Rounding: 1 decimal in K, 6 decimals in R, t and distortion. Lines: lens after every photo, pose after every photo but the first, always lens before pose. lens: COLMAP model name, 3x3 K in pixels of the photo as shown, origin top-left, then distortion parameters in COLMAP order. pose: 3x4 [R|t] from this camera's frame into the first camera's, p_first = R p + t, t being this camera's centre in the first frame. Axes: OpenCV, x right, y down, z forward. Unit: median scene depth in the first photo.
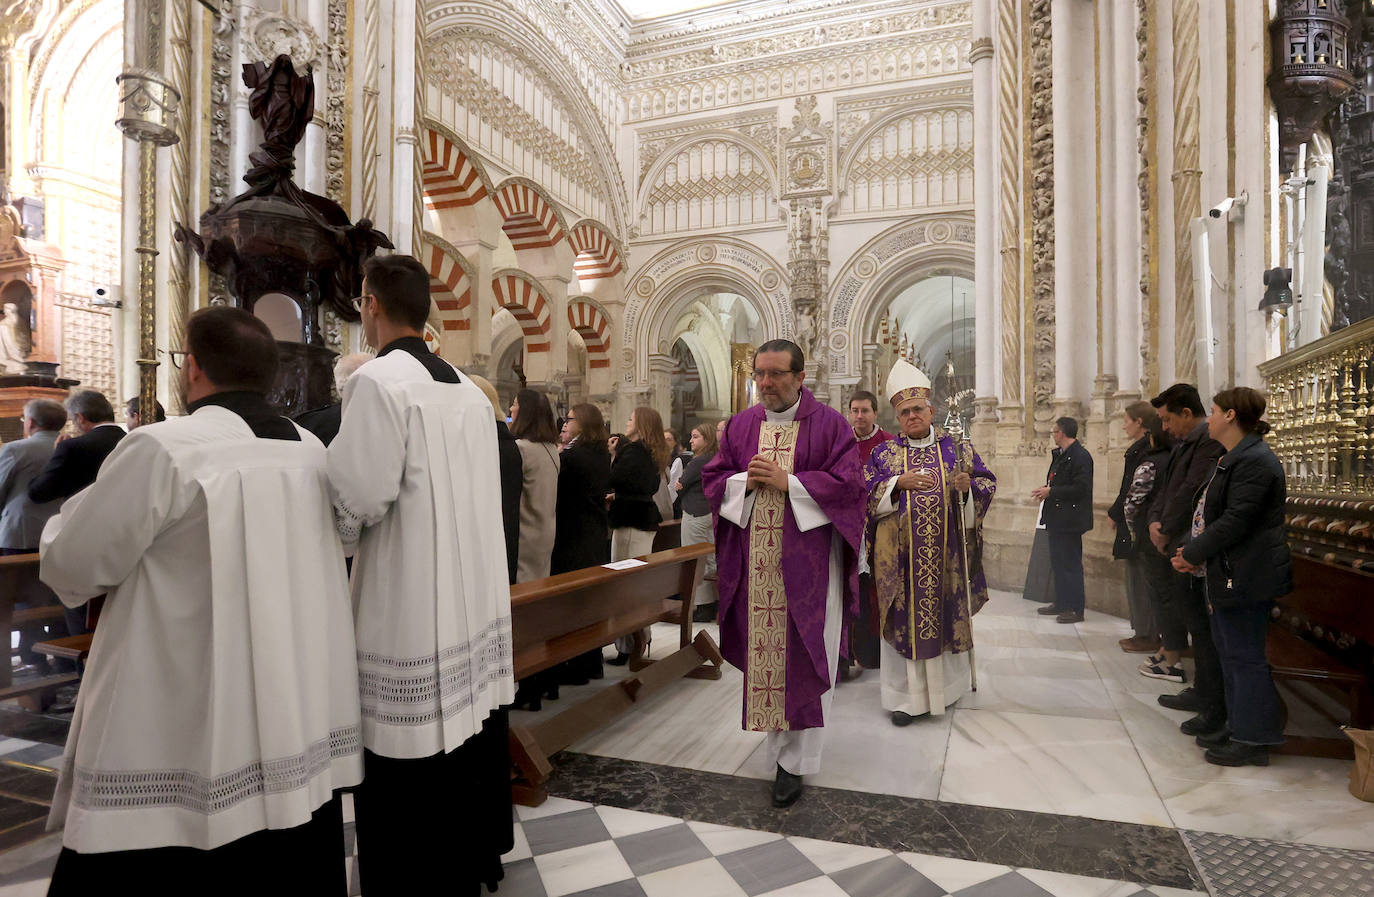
lens RADIAL K [[742.7, 0, 748.3], [0, 742.7, 452.3], [0, 0, 1]] dist [-0.015713, 0.008093]
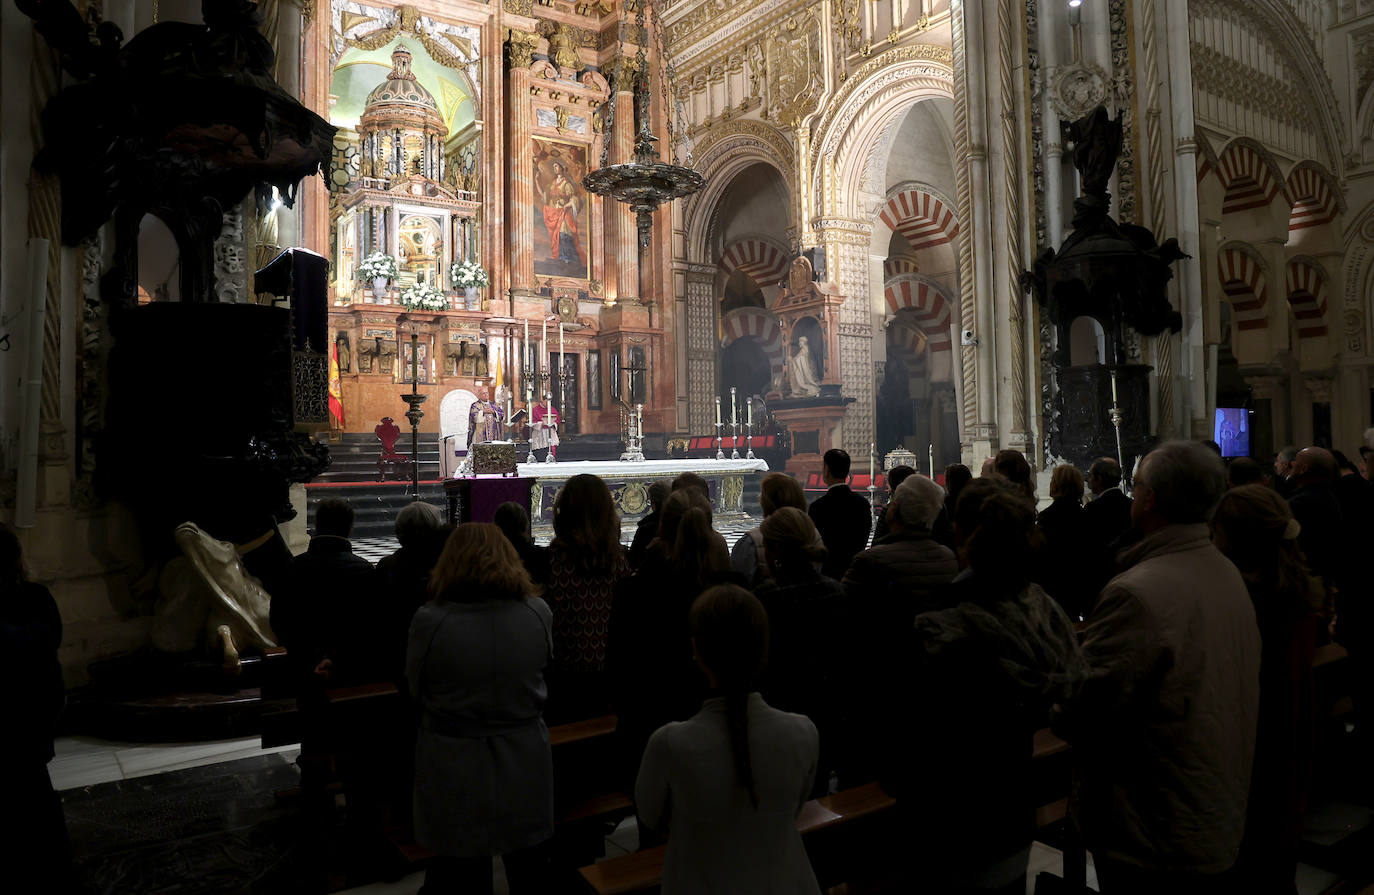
lens RADIAL K [[1004.1, 0, 663.6], [0, 1004.1, 412.3], [0, 0, 1]] dist [-0.065929, 0.048080]
pose [[0.803831, -0.040385, -0.593485, -0.262638], [0.032196, 0.999184, -0.024385, -0.055348], [0.593985, 0.000493, 0.804476, -0.536436]]
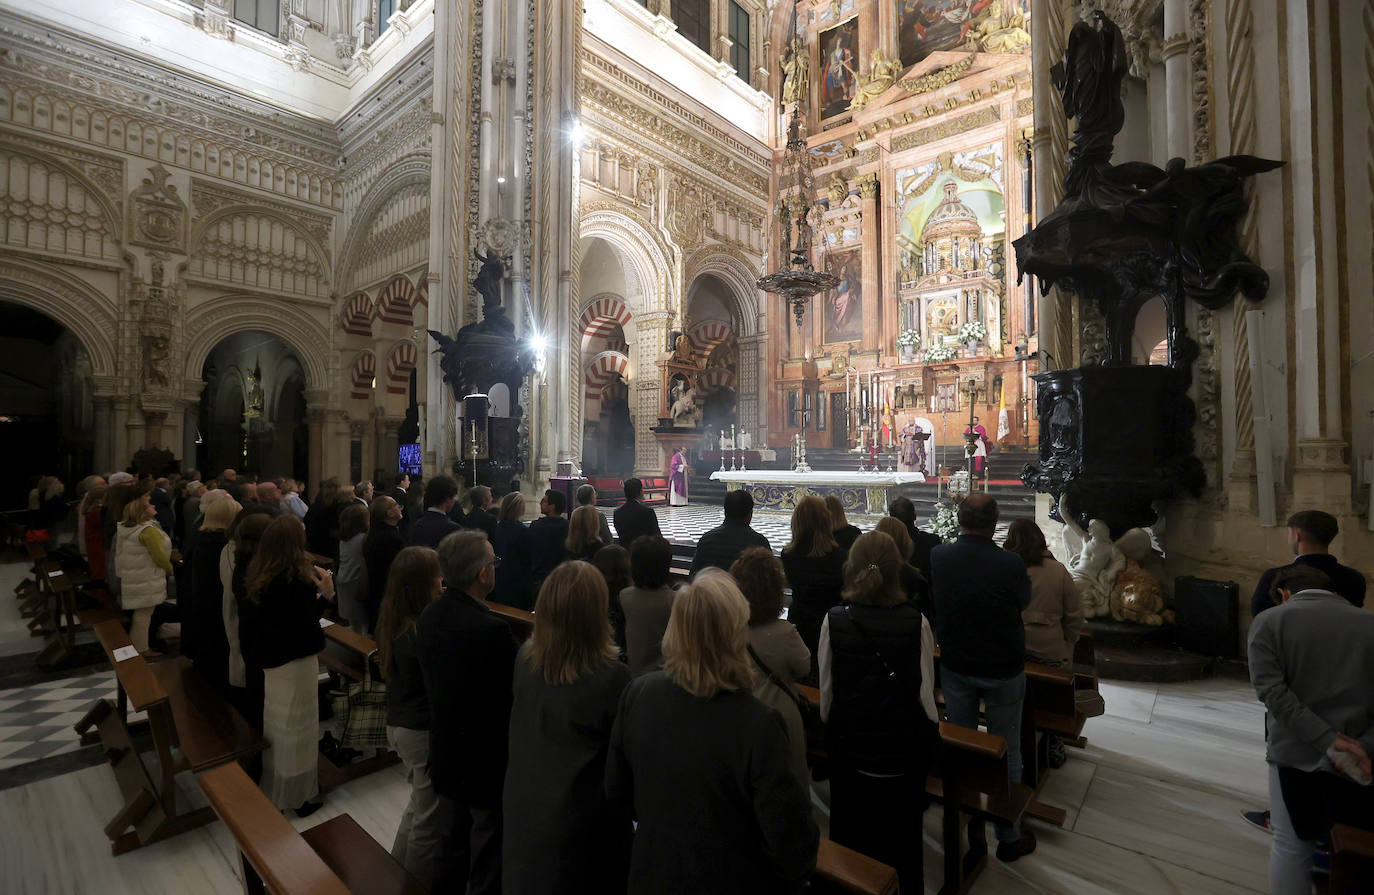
lens RADIAL K [[635.4, 0, 692.1], [0, 635.4, 441.1], [0, 0, 1]] dist [-0.044837, 0.014657]
pose [[-0.355093, -0.022870, -0.934551, 0.152953], [0.024075, 0.999145, -0.033598, -0.047968], [0.934521, -0.034430, -0.354239, 0.743907]]
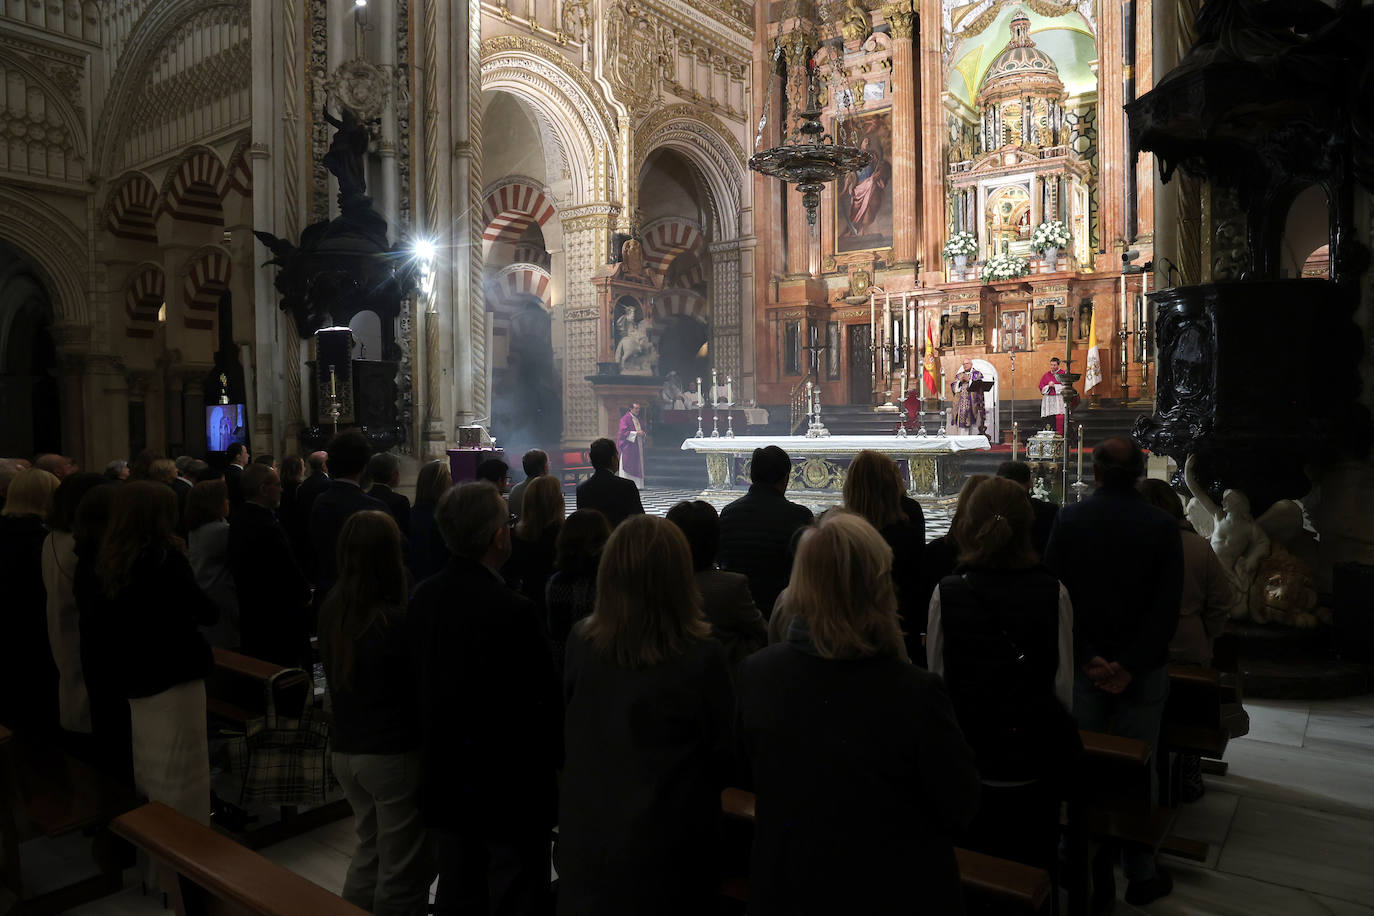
lens RADIAL K [[950.0, 0, 694.1], [0, 950.0, 452.2], [0, 0, 1]] dist [-0.083611, 0.055421]
pose [[-0.291204, 0.031369, -0.956146, 0.191945], [0.034916, 0.999145, 0.022146, -0.038002], [0.956024, -0.026936, -0.292051, 0.720184]]
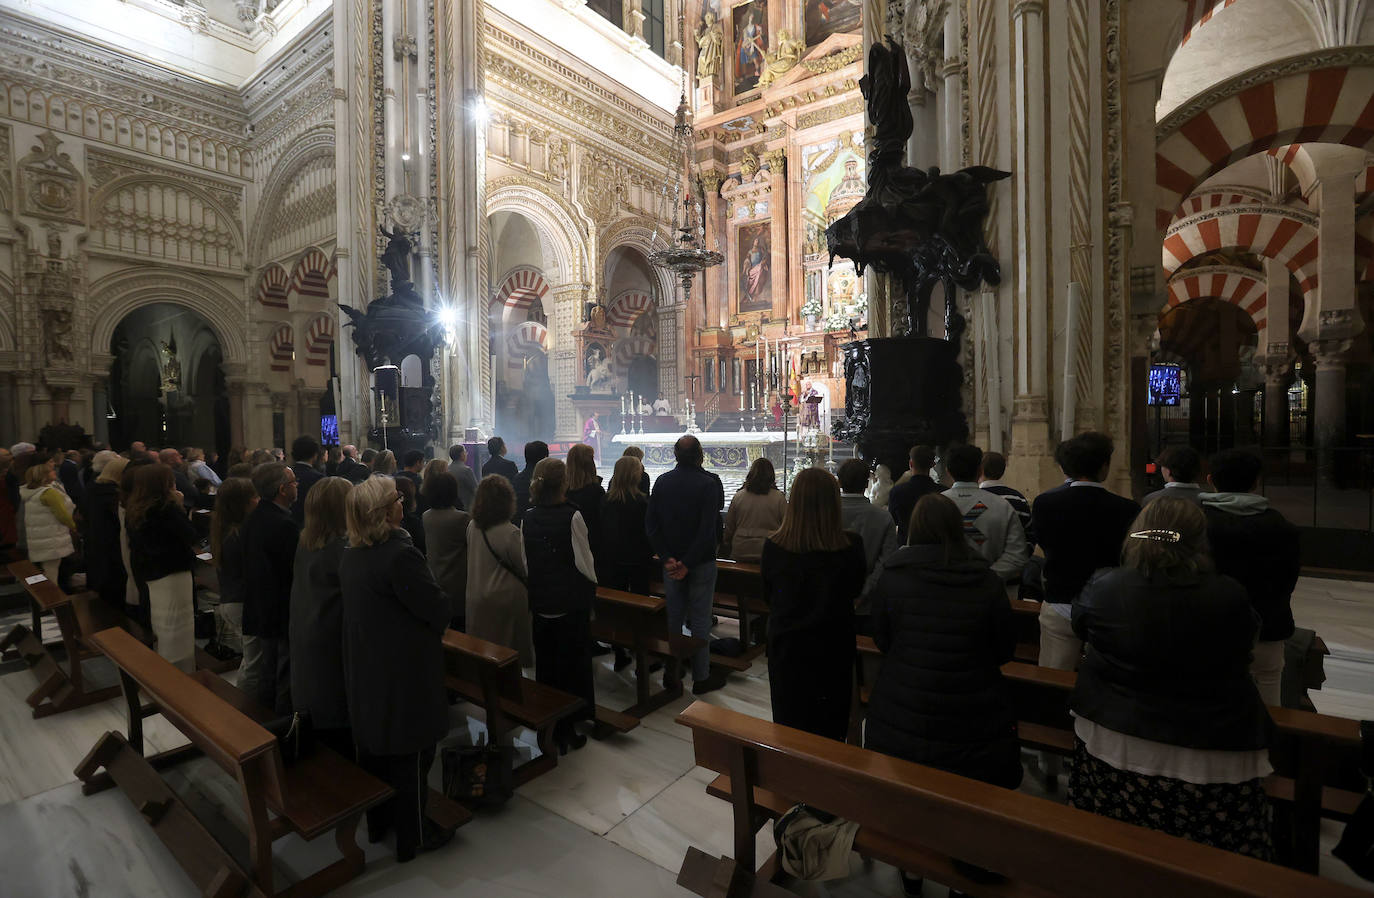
lens RADIAL K [[635.4, 0, 695.2], [0, 635.4, 439.9], [0, 0, 1]] dist [-0.044837, 0.014657]
pose [[-0.279042, 0.029594, -0.959823, 0.221454], [0.041751, 0.998954, 0.018662, -0.035722], [0.959371, -0.034866, -0.279986, 0.887050]]
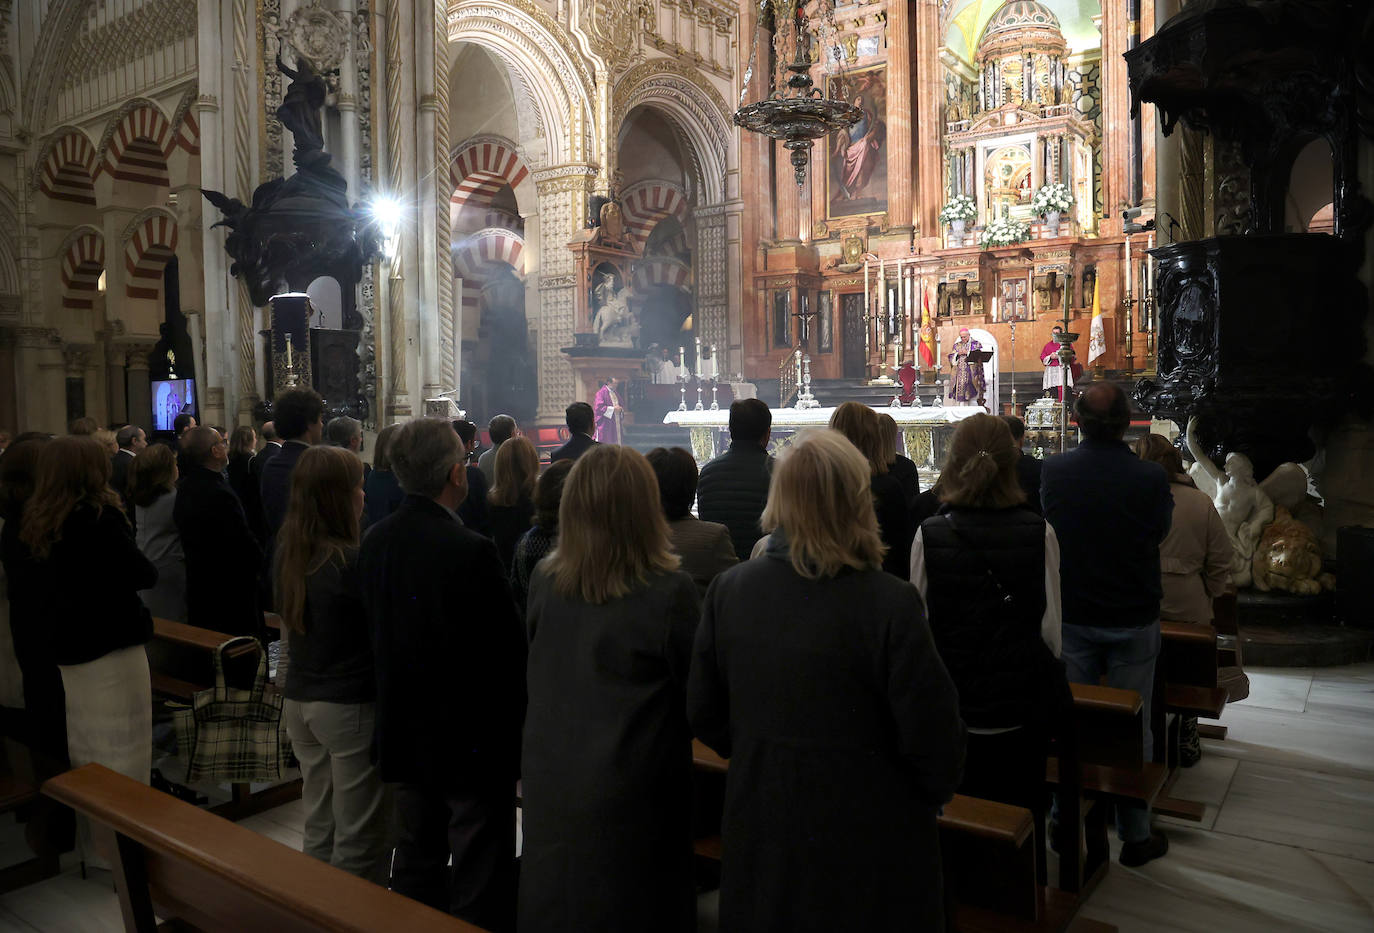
lens RADIAL K [[1009.1, 0, 716.6], [0, 1009.1, 444.3], [0, 0, 1]] dist [-0.080252, 0.051697]
pose [[-0.256466, 0.041853, -0.965647, 0.194493], [0.039119, 0.998693, 0.032896, -0.025978], [0.965761, -0.029339, -0.257768, 0.724530]]
